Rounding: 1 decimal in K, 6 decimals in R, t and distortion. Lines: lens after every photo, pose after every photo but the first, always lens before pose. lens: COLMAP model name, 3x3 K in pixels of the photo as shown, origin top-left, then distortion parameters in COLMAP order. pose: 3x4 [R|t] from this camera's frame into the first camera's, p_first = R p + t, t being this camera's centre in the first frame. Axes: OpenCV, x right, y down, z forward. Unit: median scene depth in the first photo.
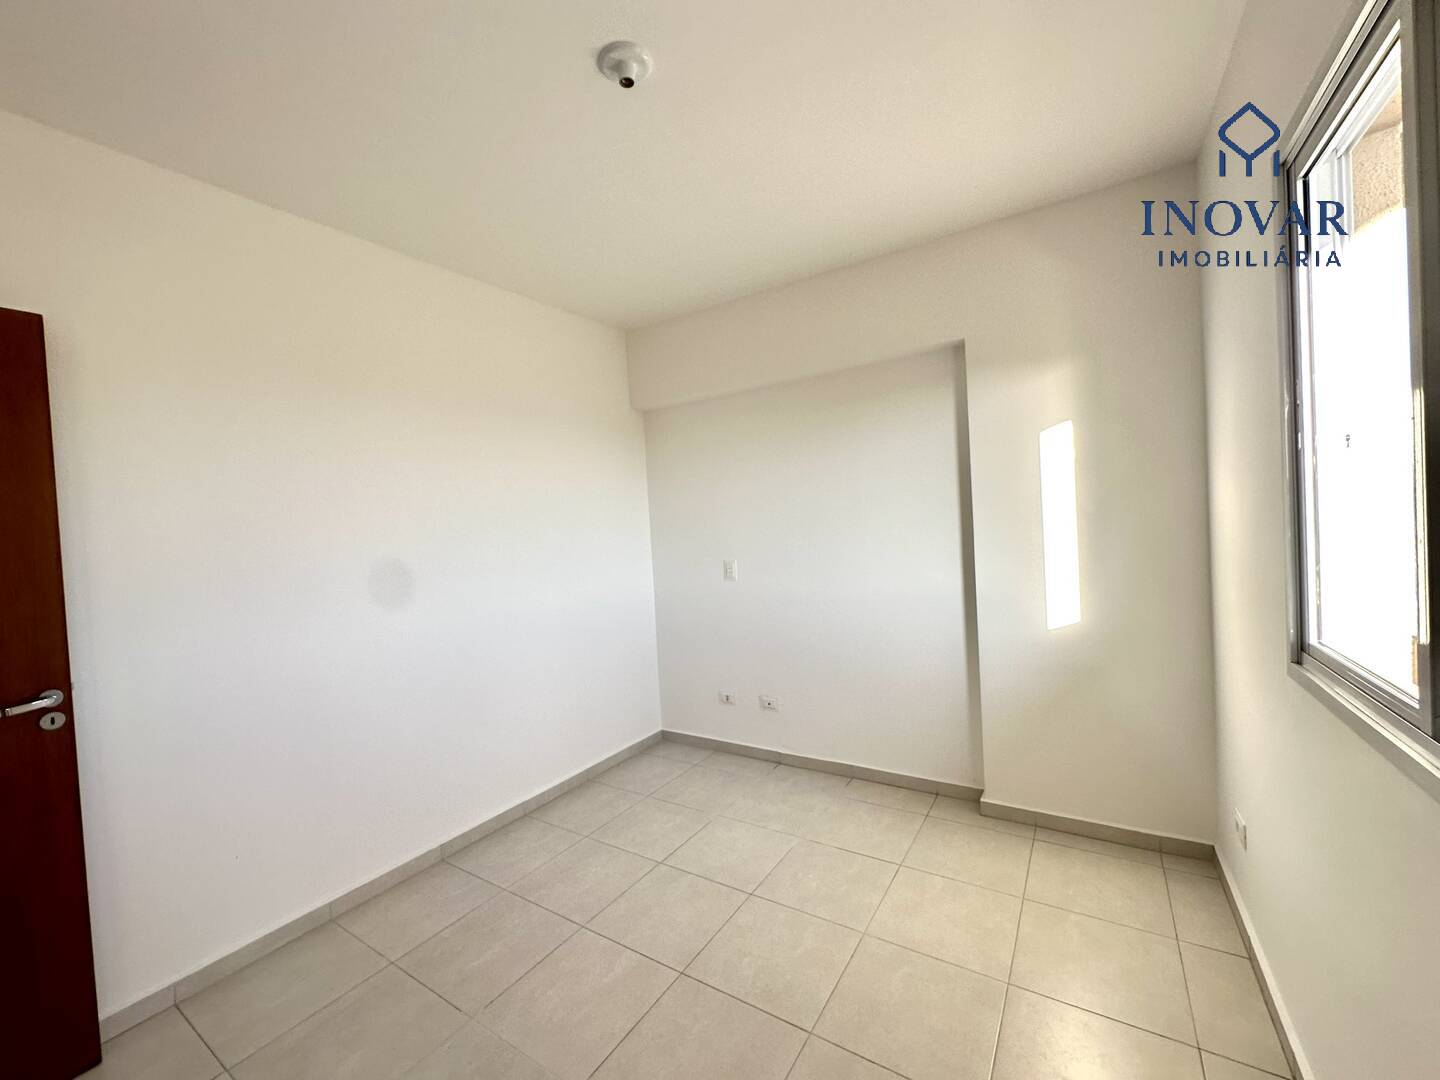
lens RADIAL K [[578.3, 0, 721.5], [0, 578.3, 534.5], [0, 0, 1]] dist [-0.000995, 0.000062]
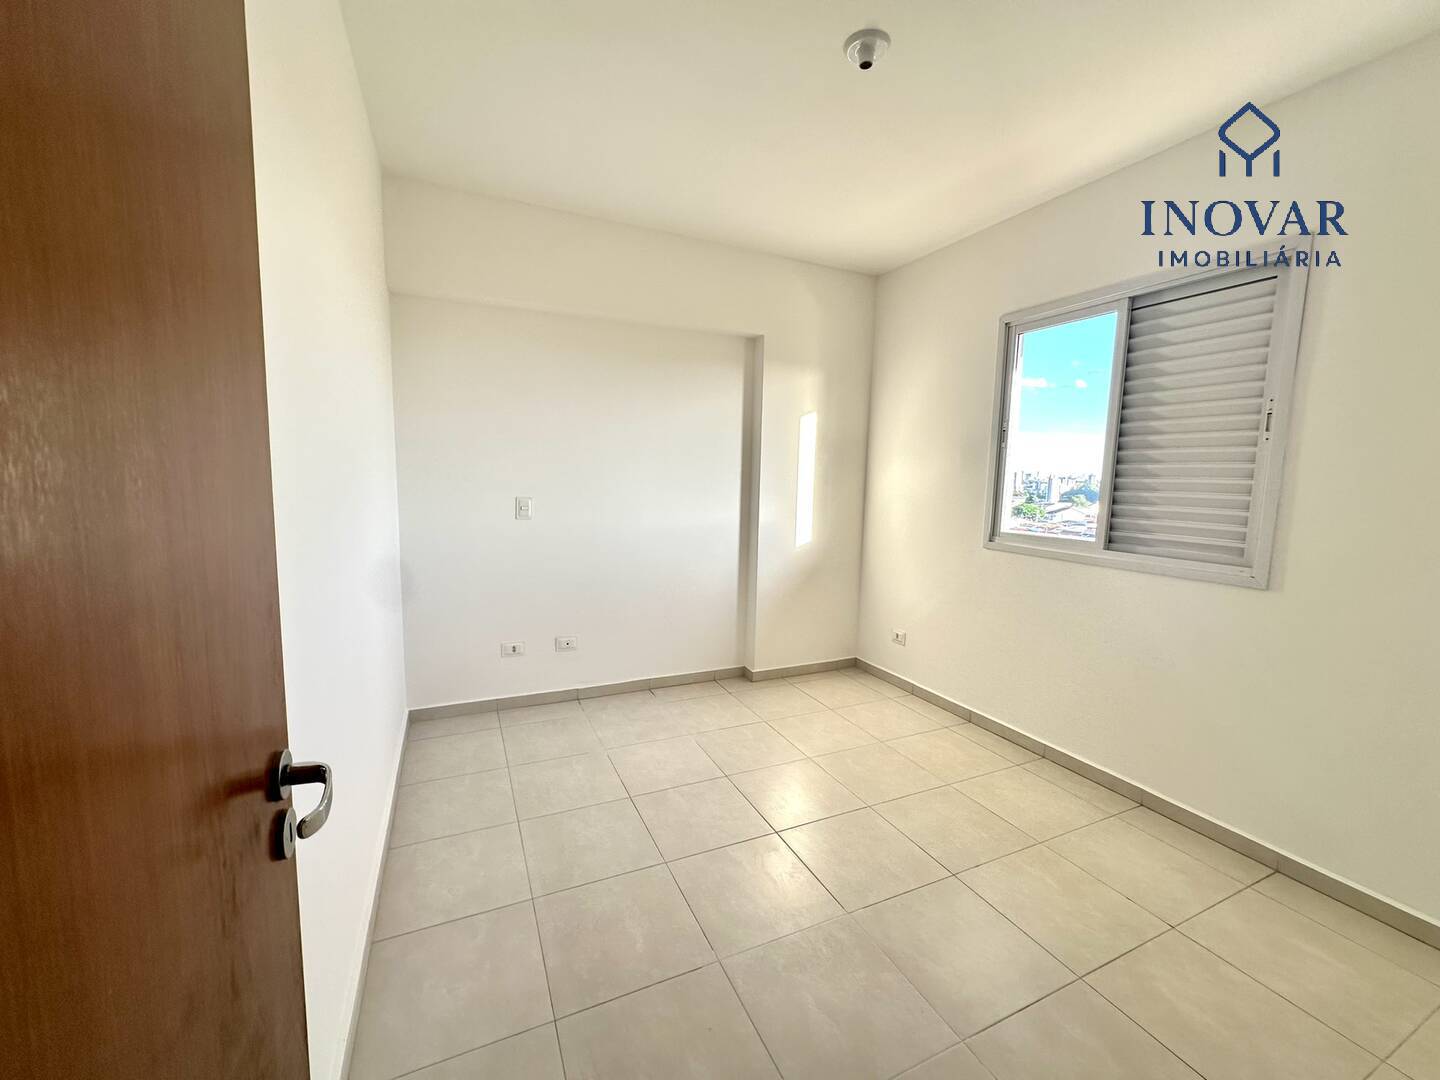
lens RADIAL K [[578.3, 0, 728.2], [0, 578.3, 534.8], [0, 0, 1]] dist [-0.000995, 0.000062]
pose [[0.526142, -0.022100, 0.850109, -0.707367], [-0.045107, 0.997530, 0.053850, 0.049043], [-0.849199, -0.066679, 0.523846, 0.307068]]
